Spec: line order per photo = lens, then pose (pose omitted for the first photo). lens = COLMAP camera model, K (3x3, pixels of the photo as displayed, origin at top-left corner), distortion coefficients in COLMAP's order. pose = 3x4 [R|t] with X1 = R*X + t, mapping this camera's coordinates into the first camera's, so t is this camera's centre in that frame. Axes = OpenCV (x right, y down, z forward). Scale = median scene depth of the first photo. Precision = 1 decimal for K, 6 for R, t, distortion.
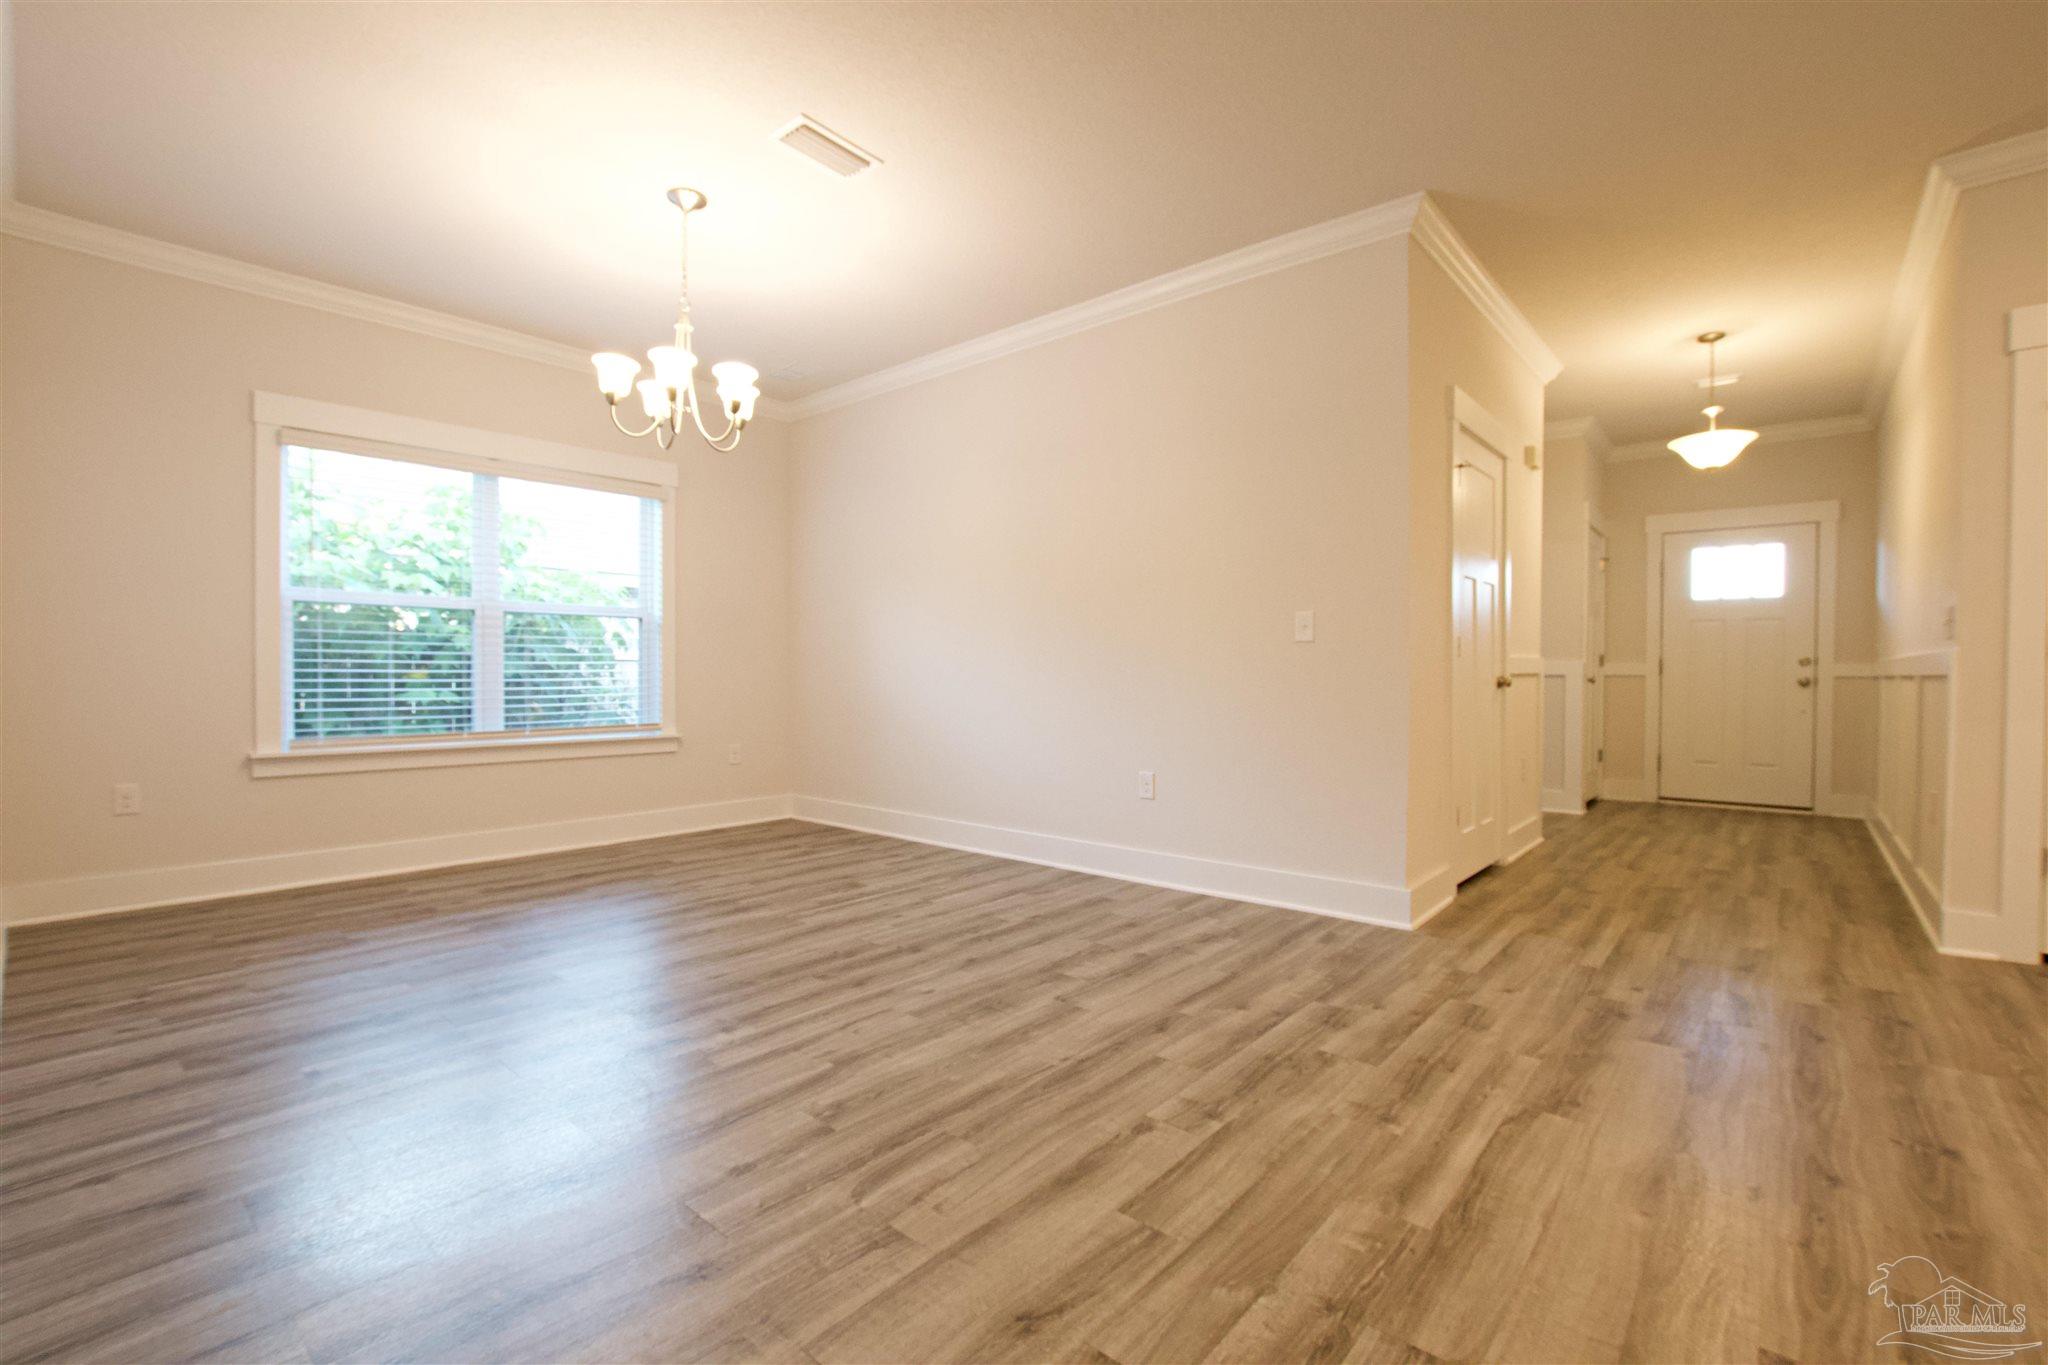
lens RADIAL K [[903.1, 0, 1016.0], [0, 903.1, 689.8], [0, 0, 1]] dist [-0.026759, 0.000685]
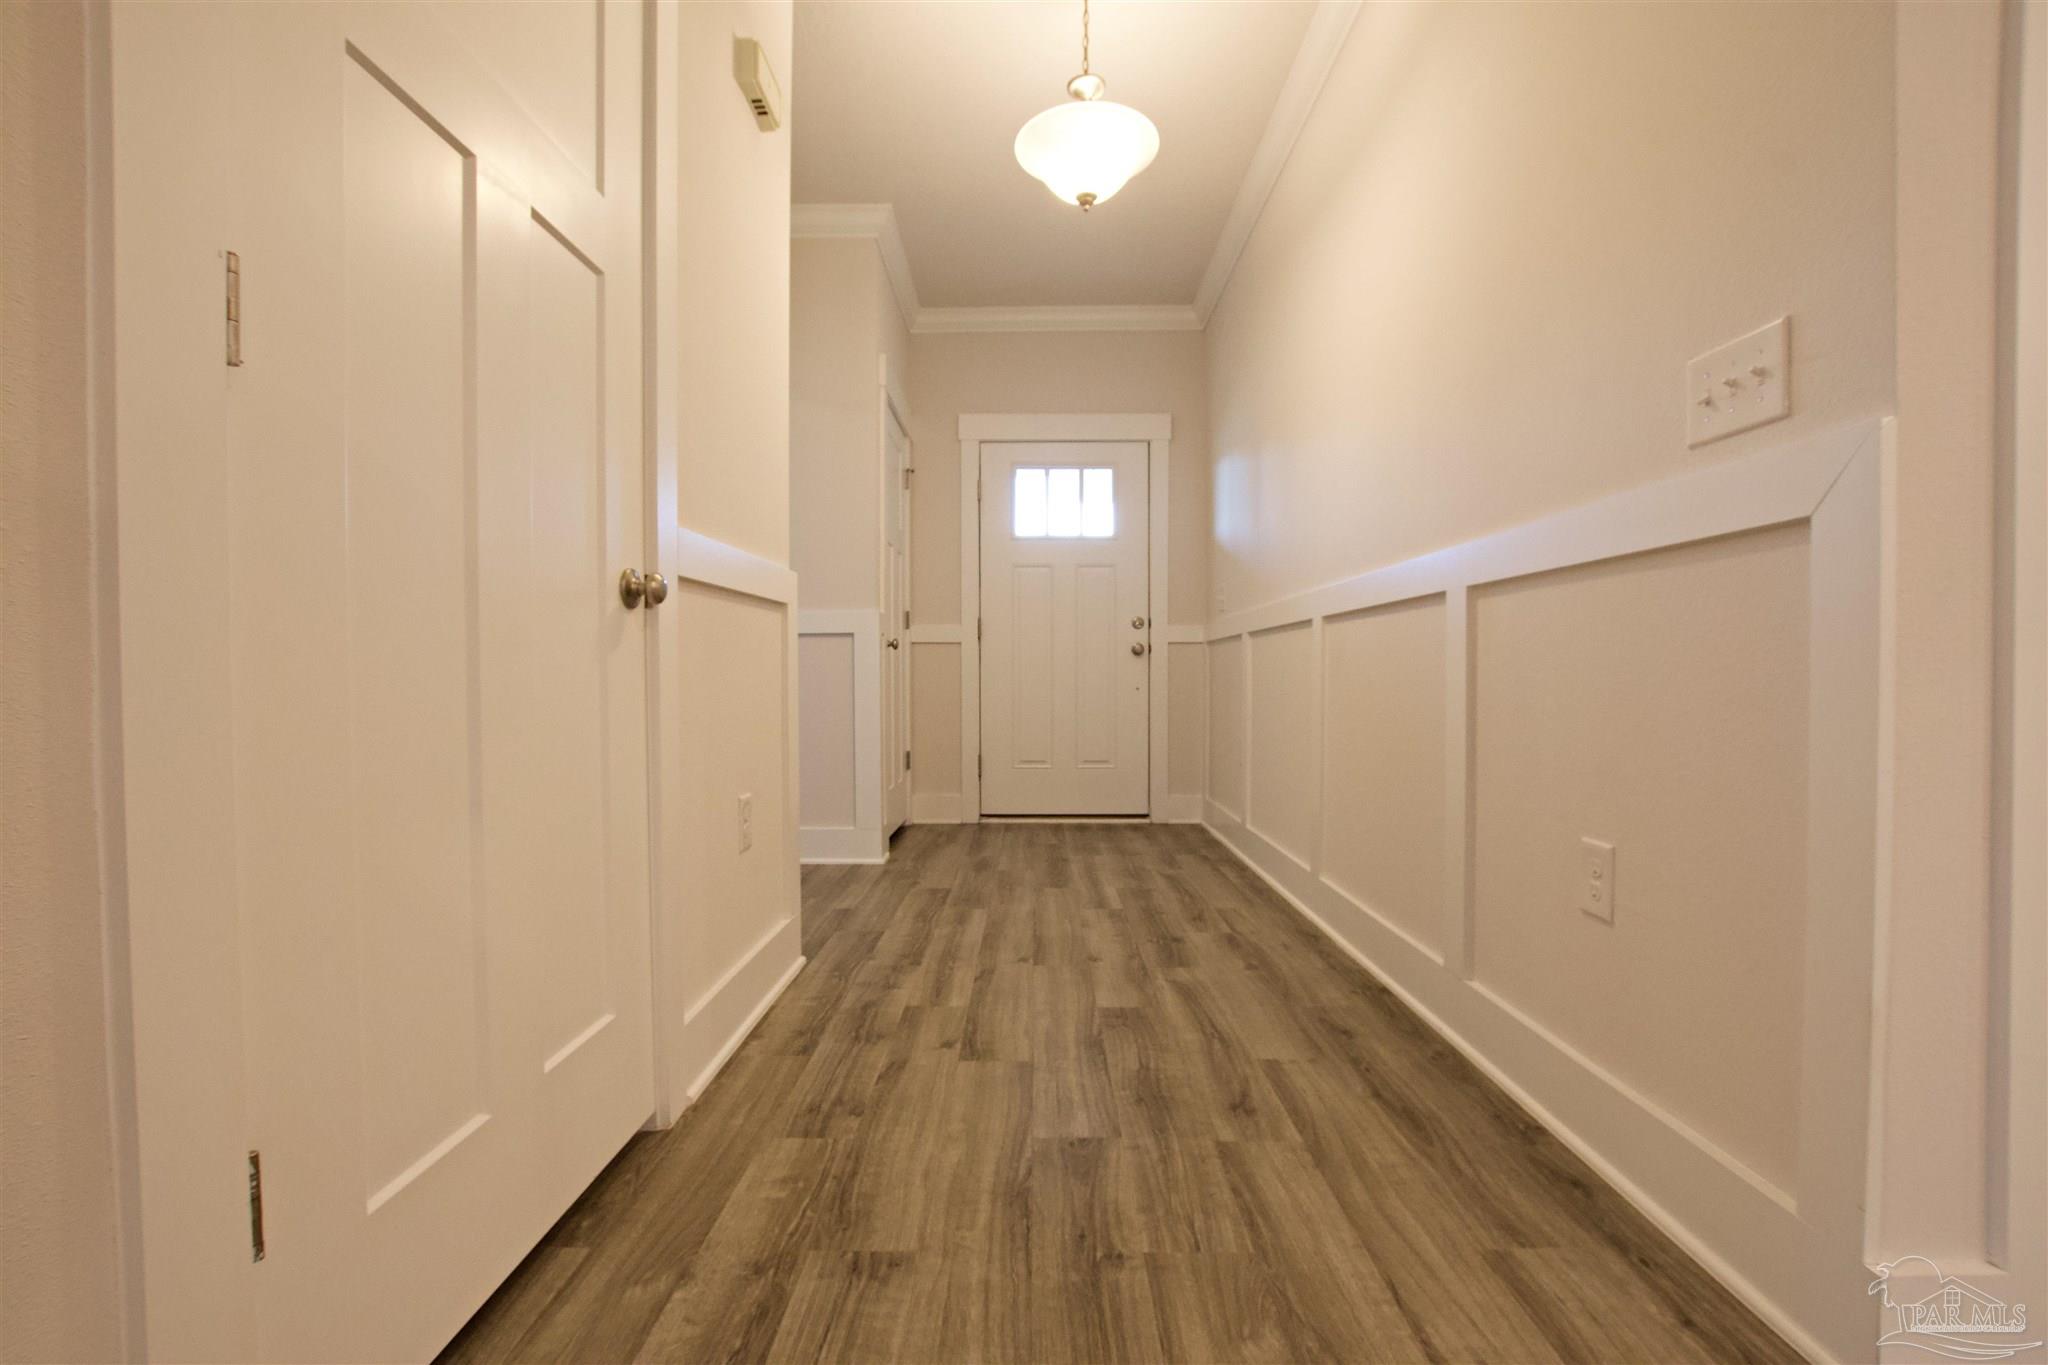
lens RADIAL K [[903.1, 0, 1016.0], [0, 903.1, 689.8], [0, 0, 1]] dist [-0.026759, 0.000685]
pose [[0.767472, -0.015220, 0.640901, 0.313287], [0.015651, 0.999865, 0.005002, 0.020340], [-0.640891, 0.006192, 0.767607, 0.472502]]
